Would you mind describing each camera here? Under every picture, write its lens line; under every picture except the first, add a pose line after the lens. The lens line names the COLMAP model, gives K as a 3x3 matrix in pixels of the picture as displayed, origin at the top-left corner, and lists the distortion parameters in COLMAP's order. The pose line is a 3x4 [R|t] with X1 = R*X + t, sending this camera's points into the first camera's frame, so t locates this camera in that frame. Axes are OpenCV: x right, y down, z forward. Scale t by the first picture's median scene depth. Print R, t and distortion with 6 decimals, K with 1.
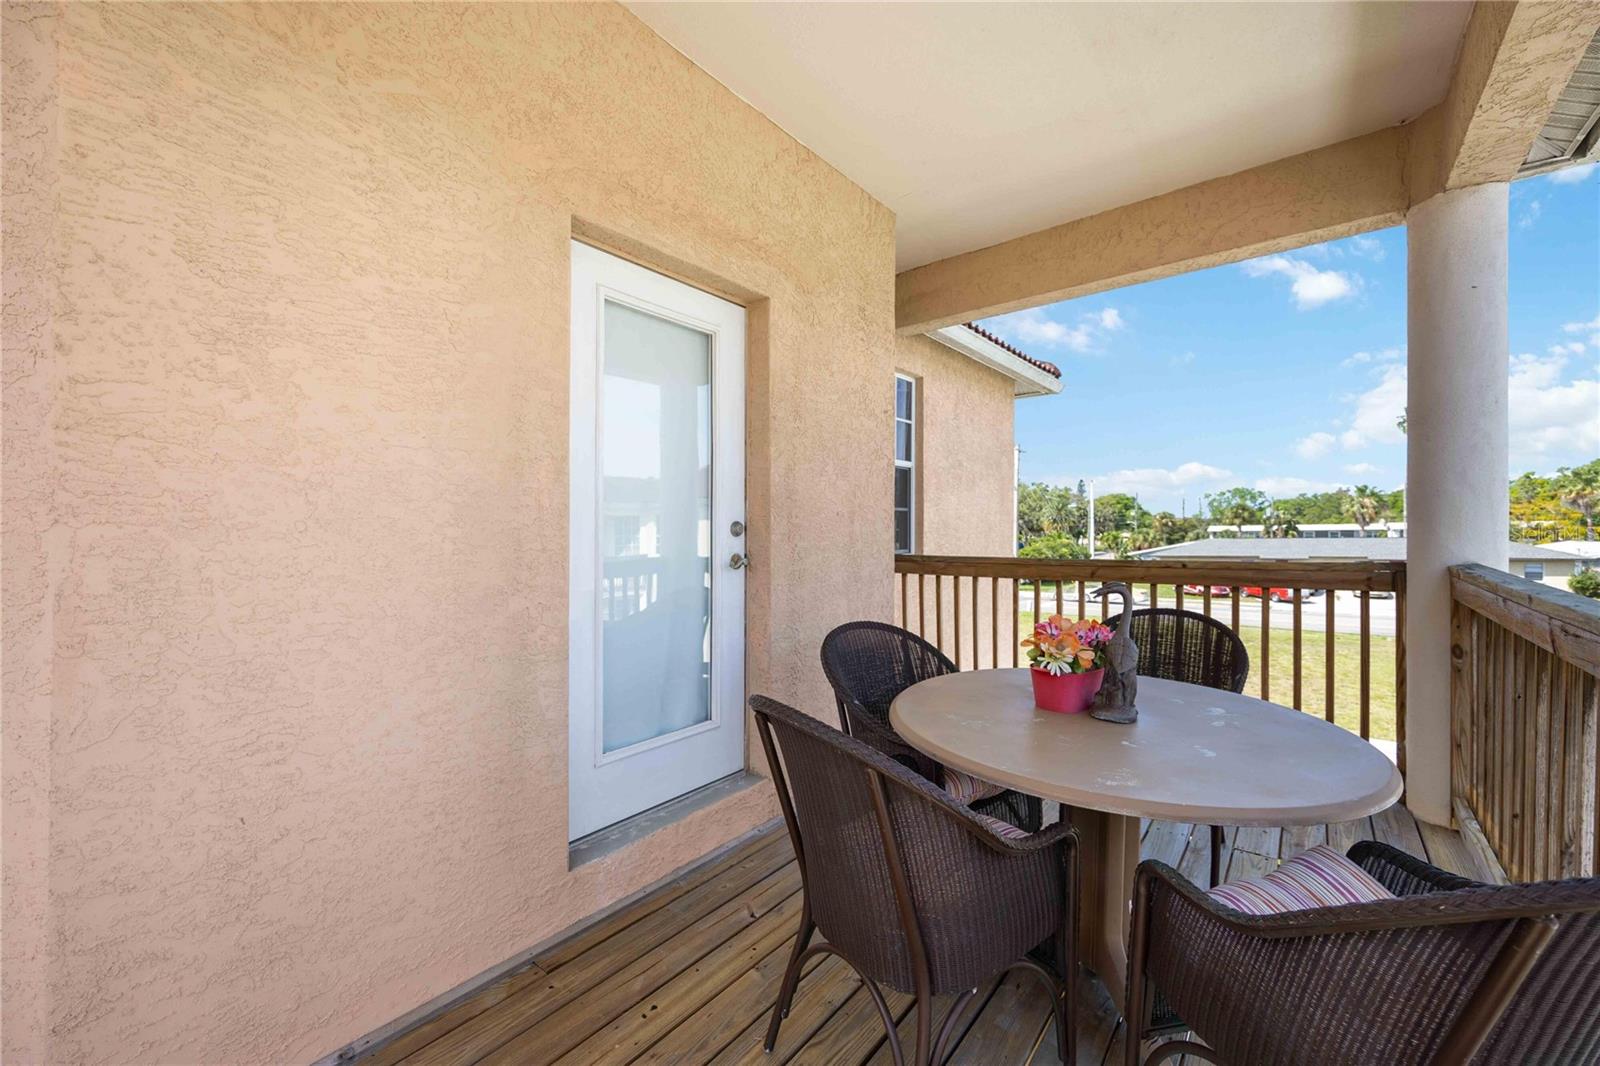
lens RADIAL K [[641.6, 0, 790.9], [0, 641.6, 539.3], [0, 0, 1]] dist [-0.000135, -0.000556]
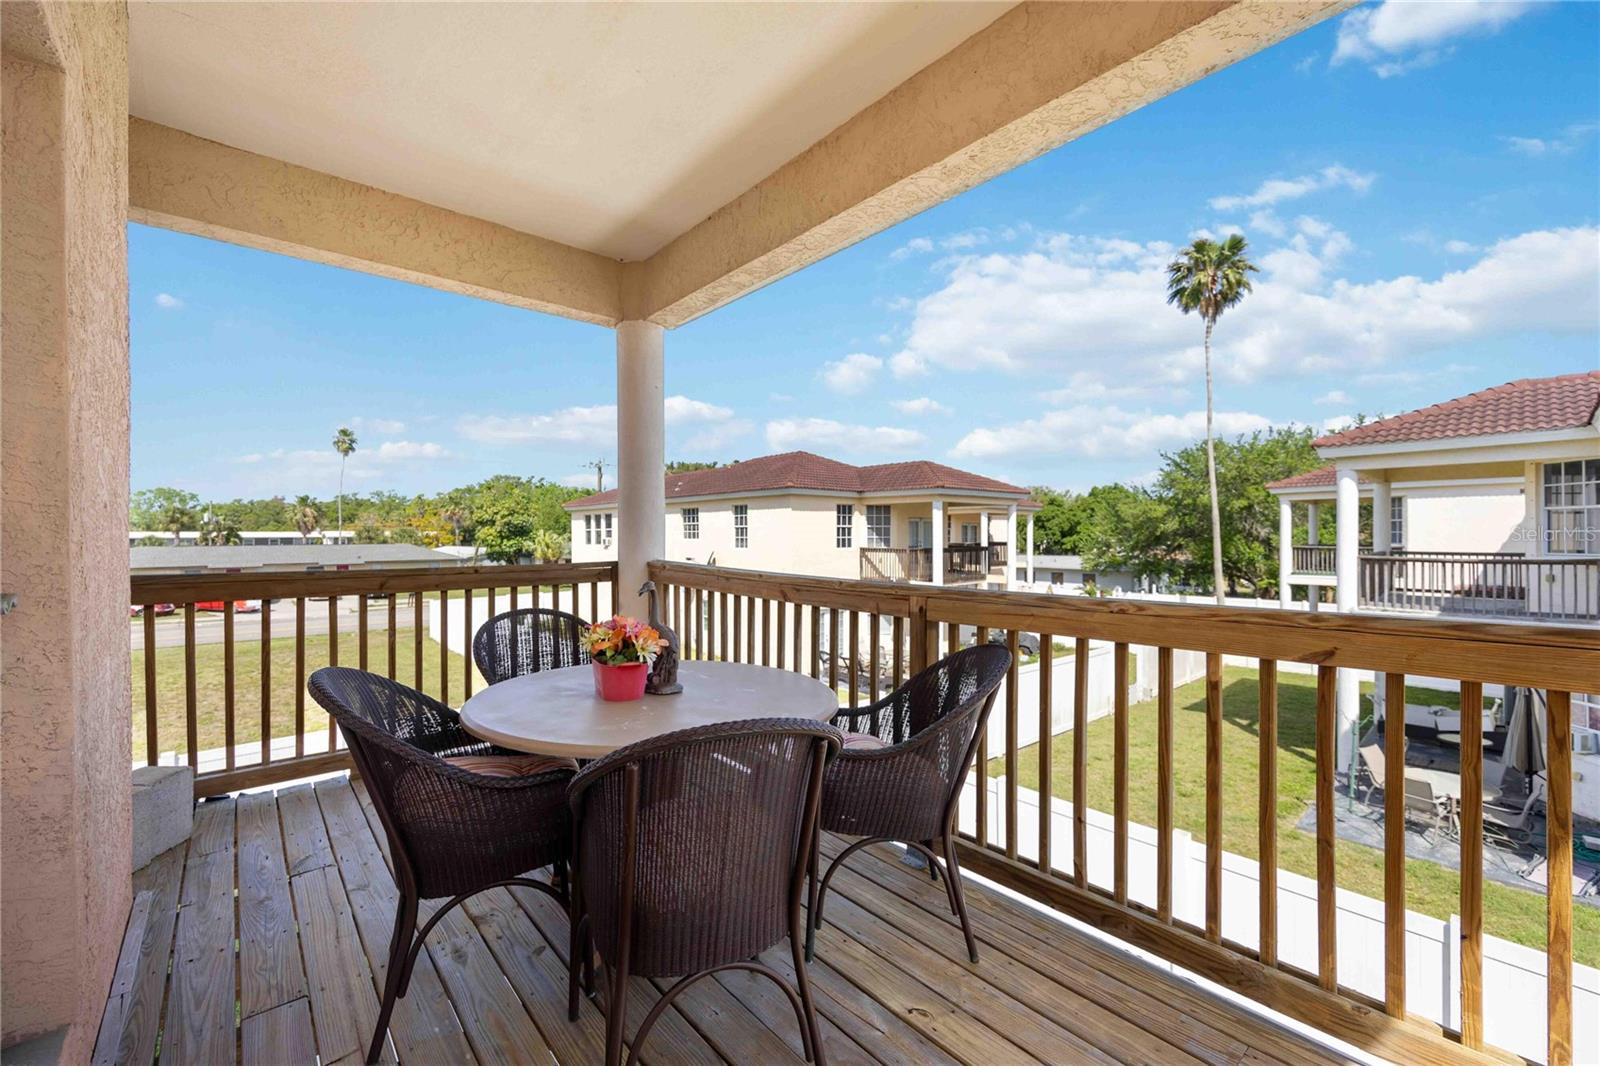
lens RADIAL K [[641.6, 0, 800.5], [0, 641.6, 546.2], [0, 0, 1]] dist [-0.000135, -0.000556]
pose [[0.183752, -0.007355, 0.982945, -0.299222], [0.008004, 0.999950, 0.005986, -0.002143], [-0.982940, 0.006768, 0.183802, 0.239539]]
